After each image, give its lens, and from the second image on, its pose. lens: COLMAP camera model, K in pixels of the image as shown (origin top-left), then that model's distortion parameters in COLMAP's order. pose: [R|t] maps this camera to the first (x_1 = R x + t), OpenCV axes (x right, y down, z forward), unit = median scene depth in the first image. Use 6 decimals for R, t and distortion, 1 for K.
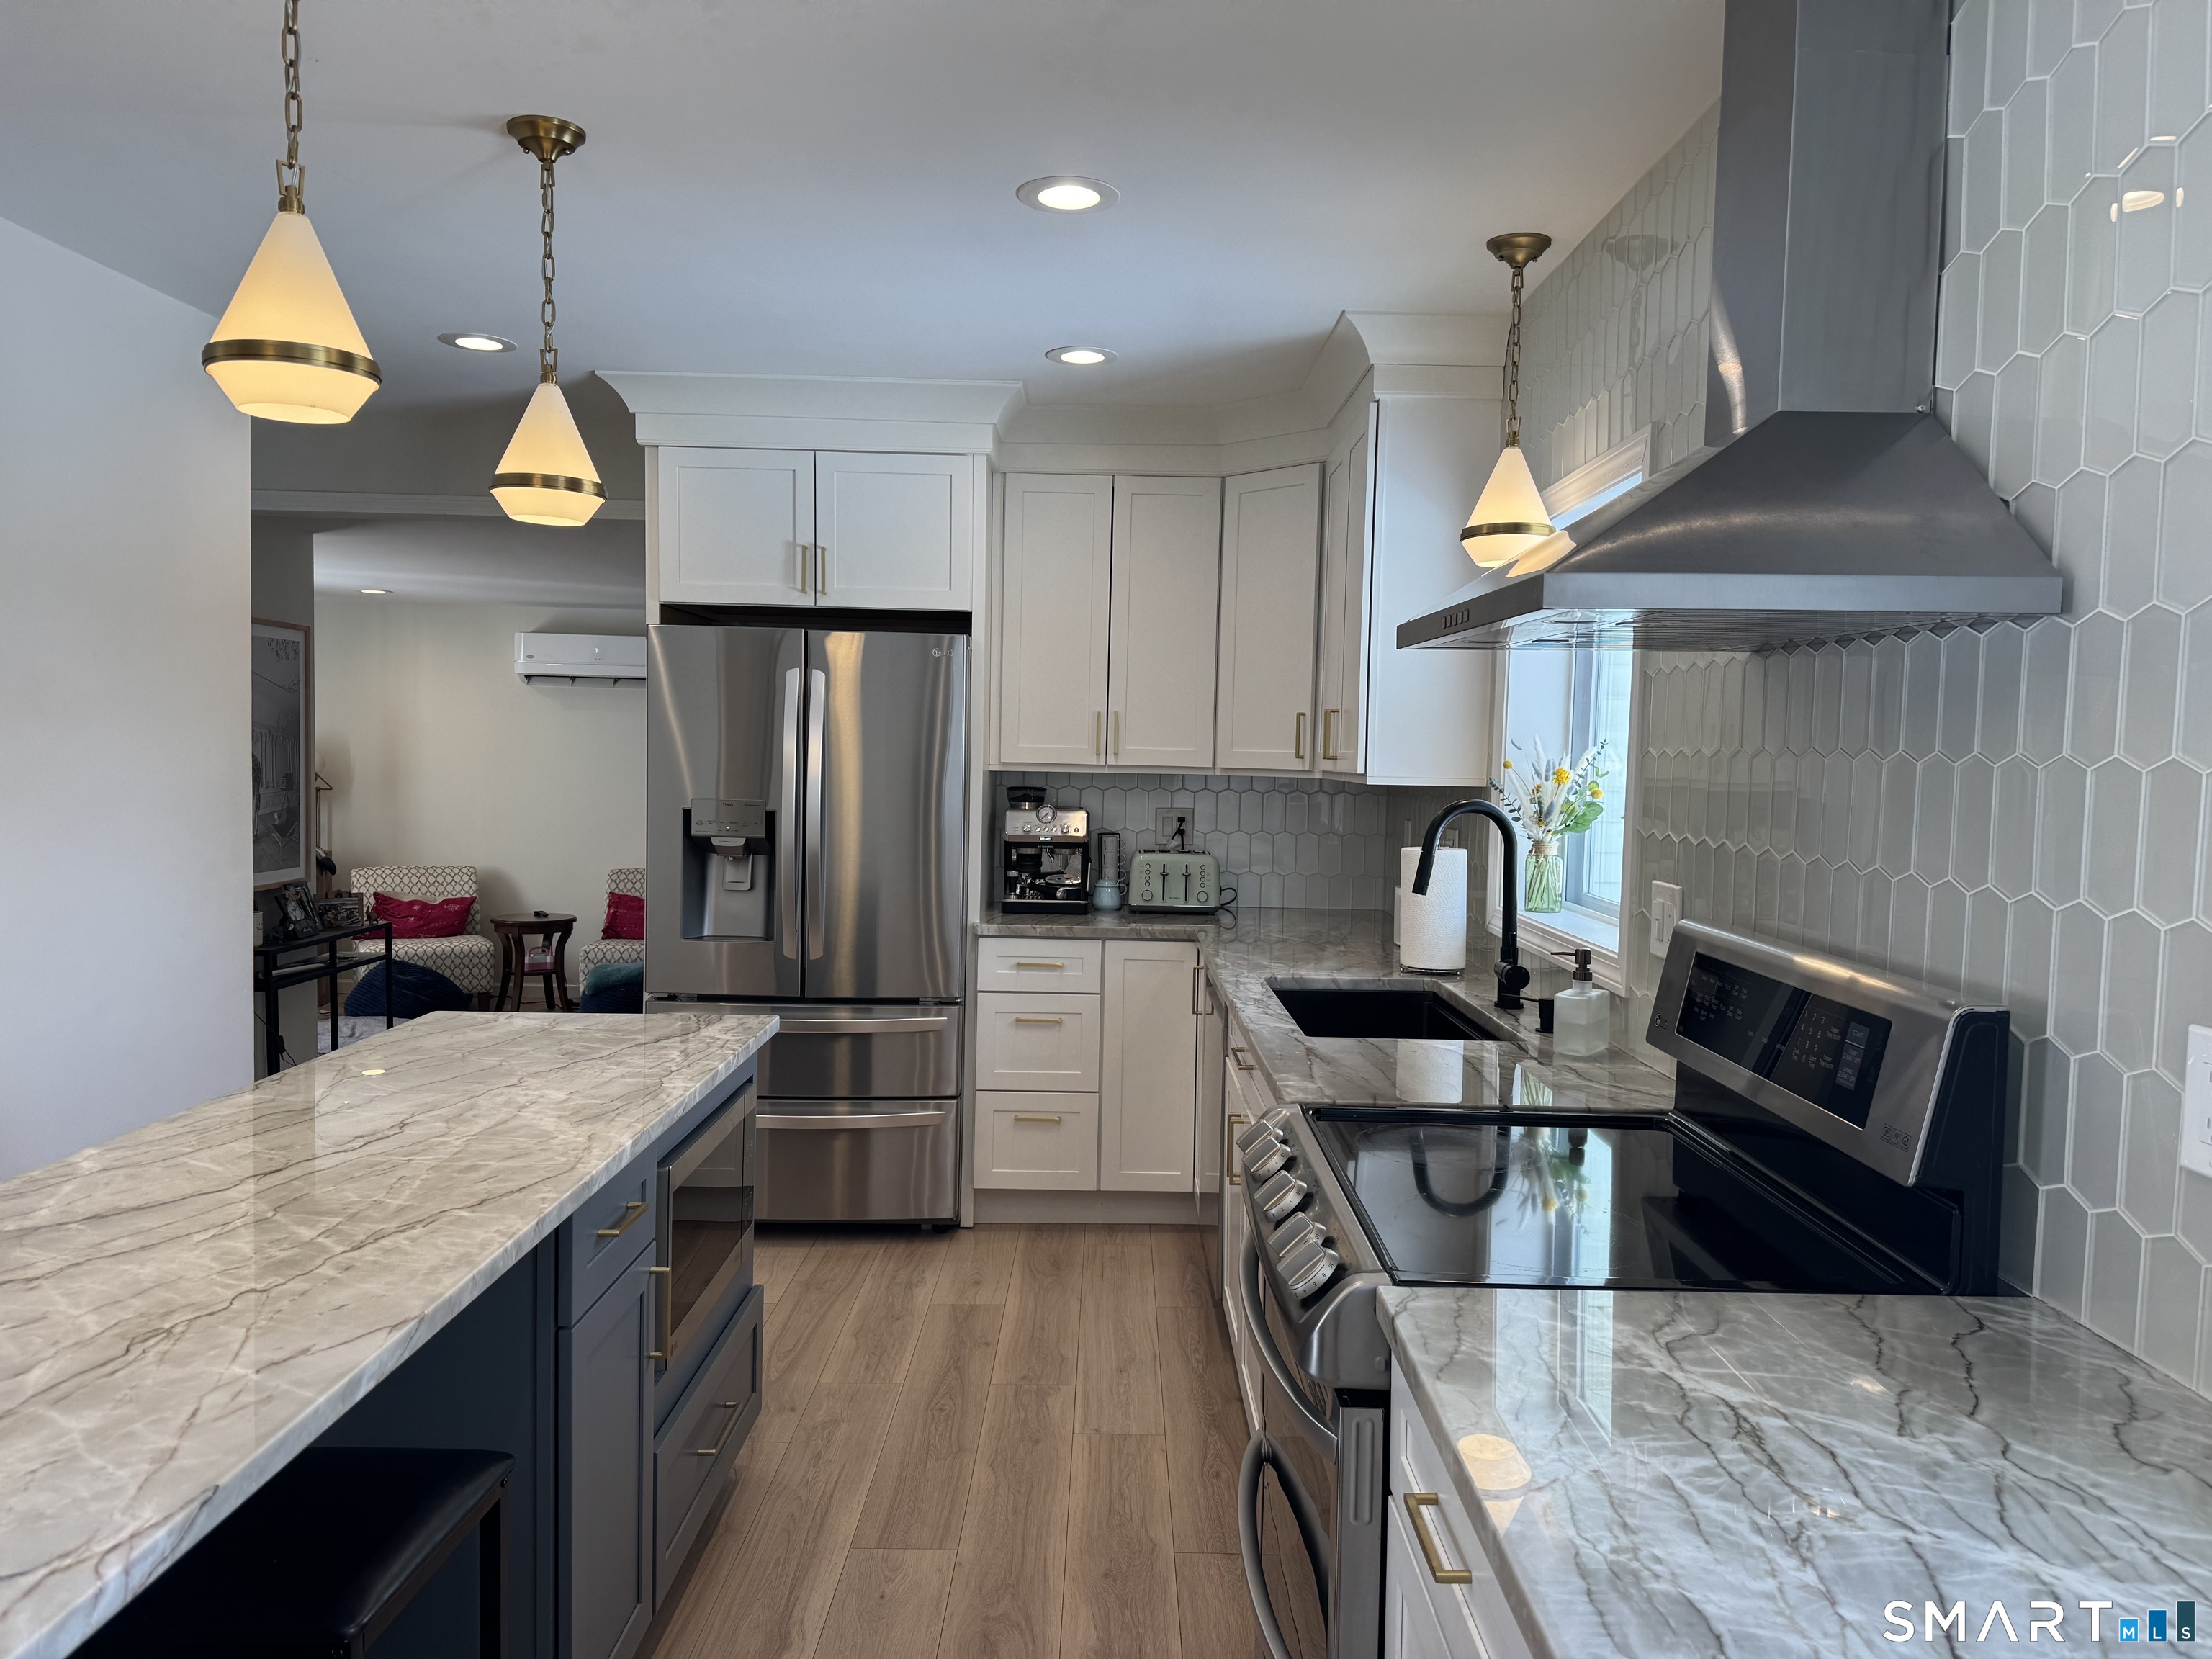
lens RADIAL K [[1549.5, 0, 1096.5], [0, 1549.5, 831.8], [0, 0, 1]] dist [0.071530, -0.080383]
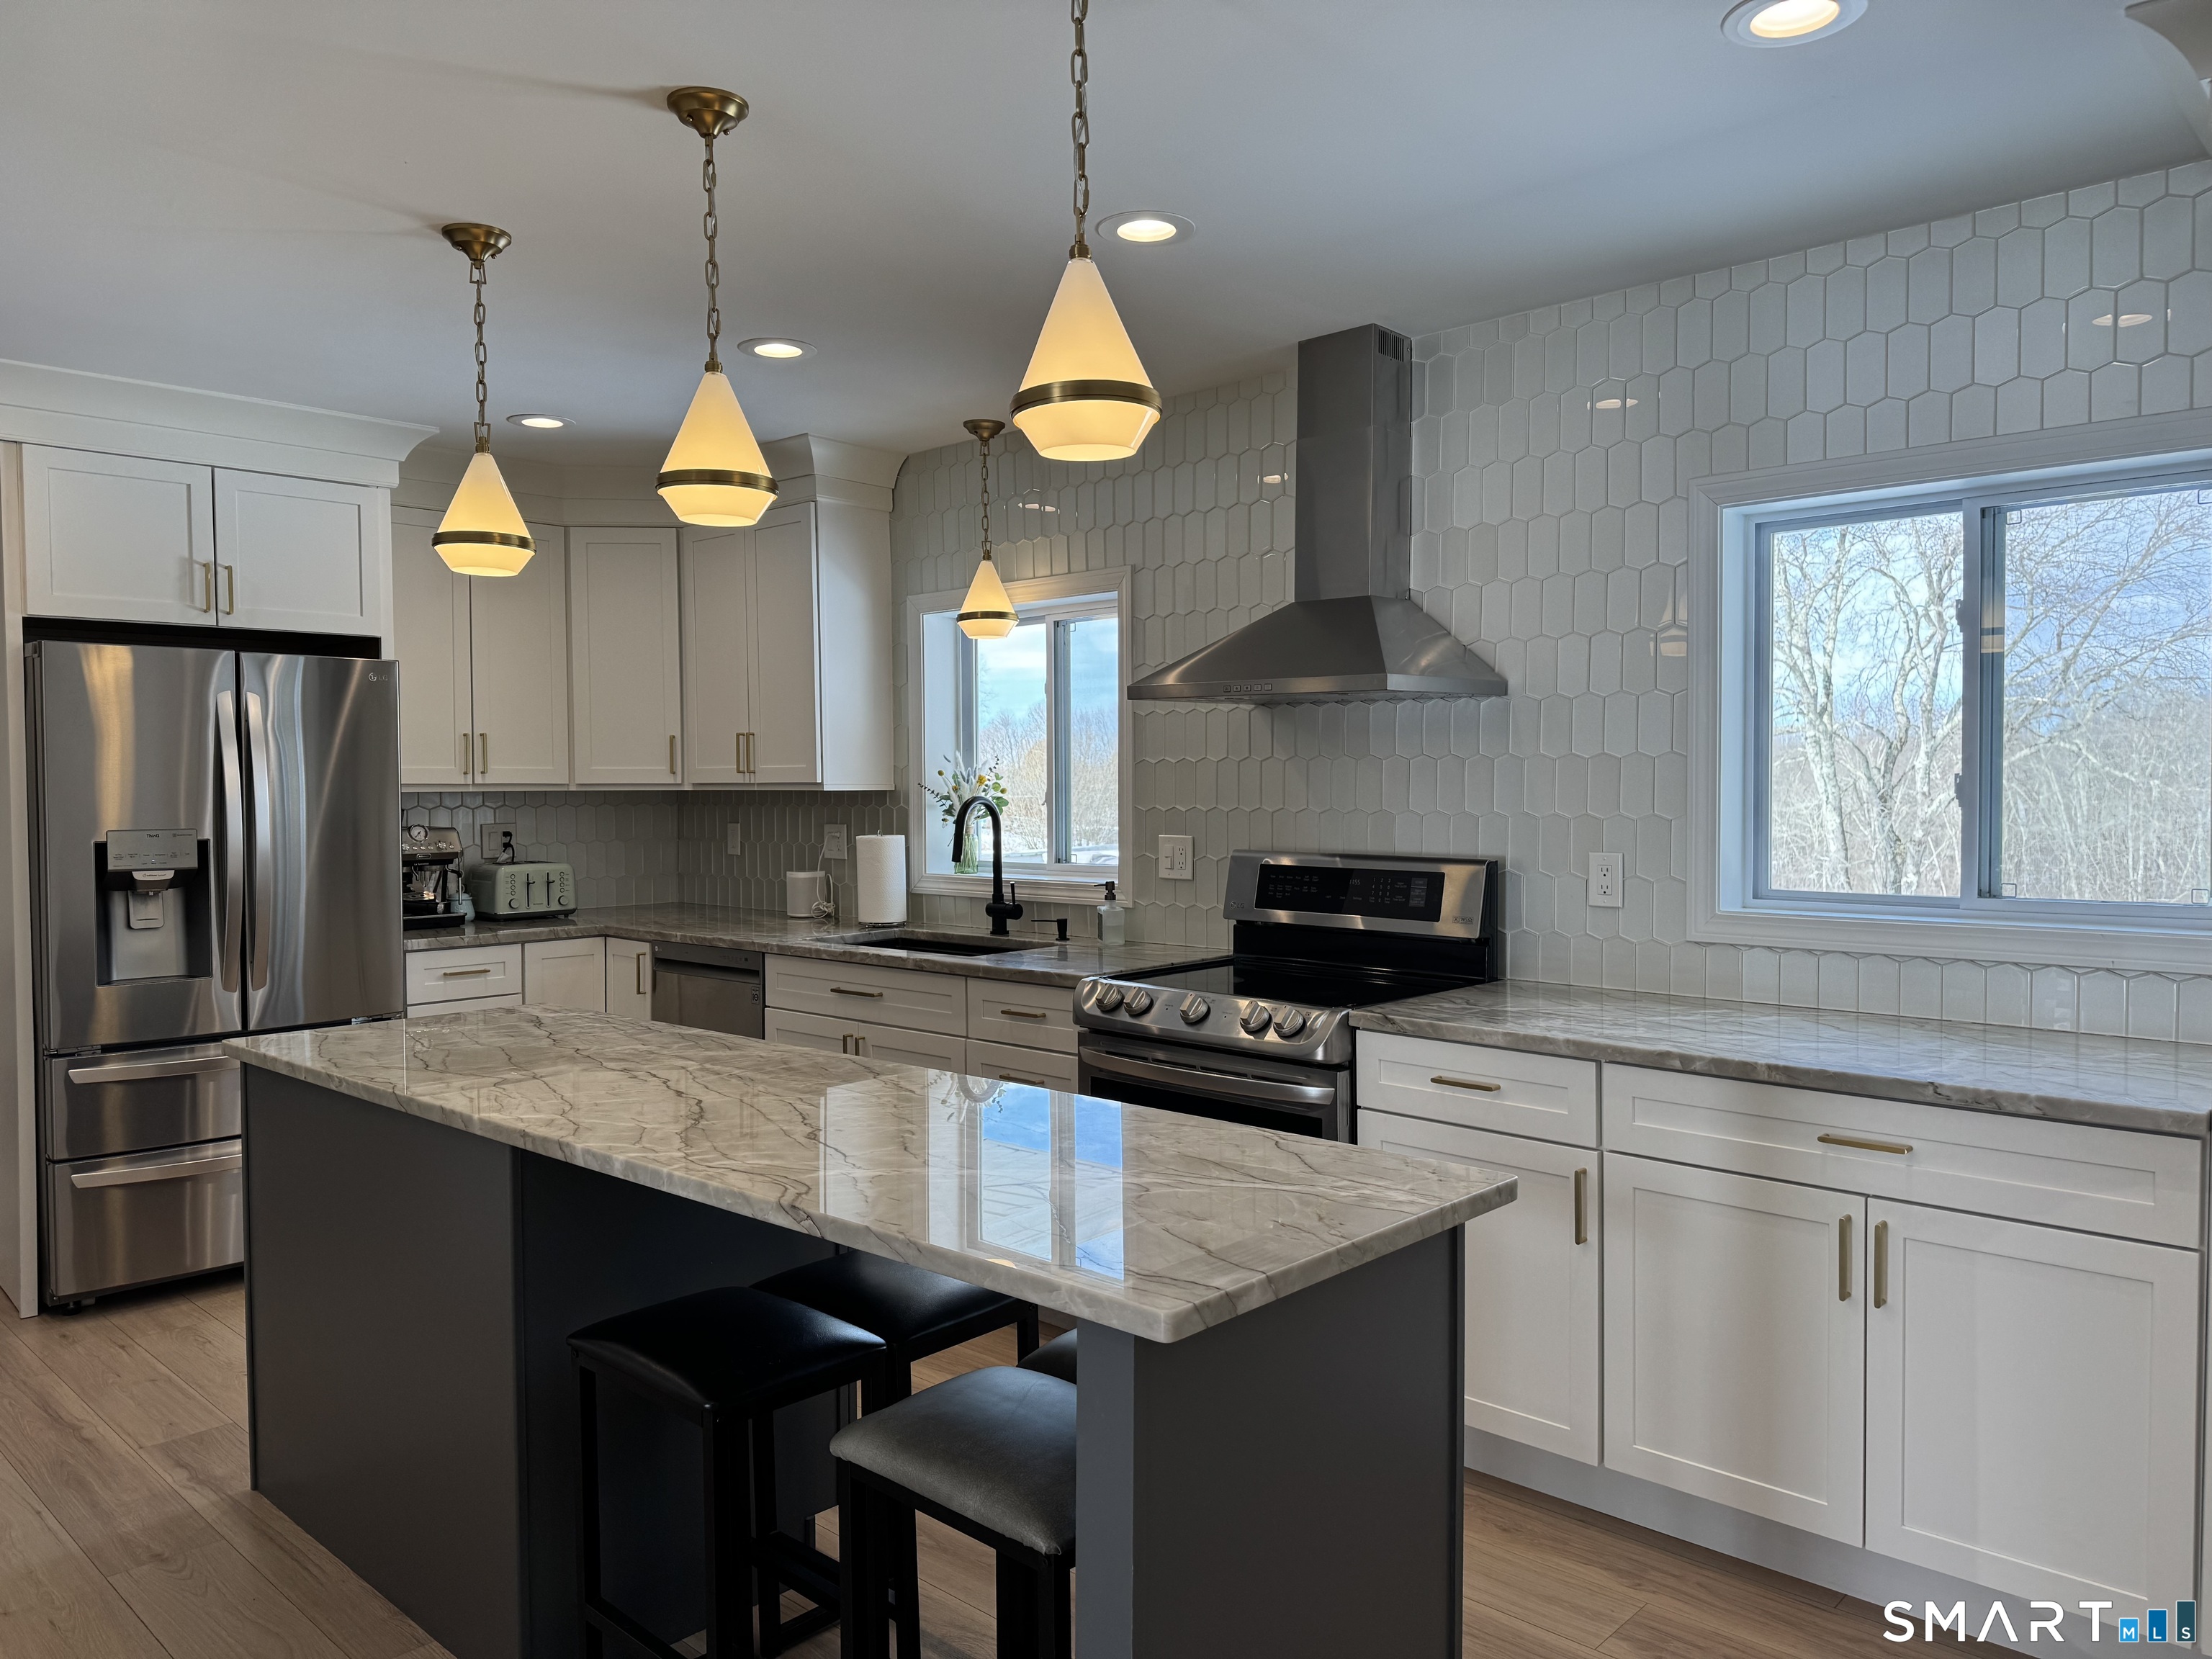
lens RADIAL K [[1543.6, 0, 1125.4], [0, 1543.6, 833.9], [0, 0, 1]] dist [0.132458, -0.211012]
pose [[0.673485, -0.049796, 0.737521, -0.650507], [0.057837, 0.998220, 0.014583, 0.001603], [-0.736934, 0.032835, 0.675166, -0.082035]]
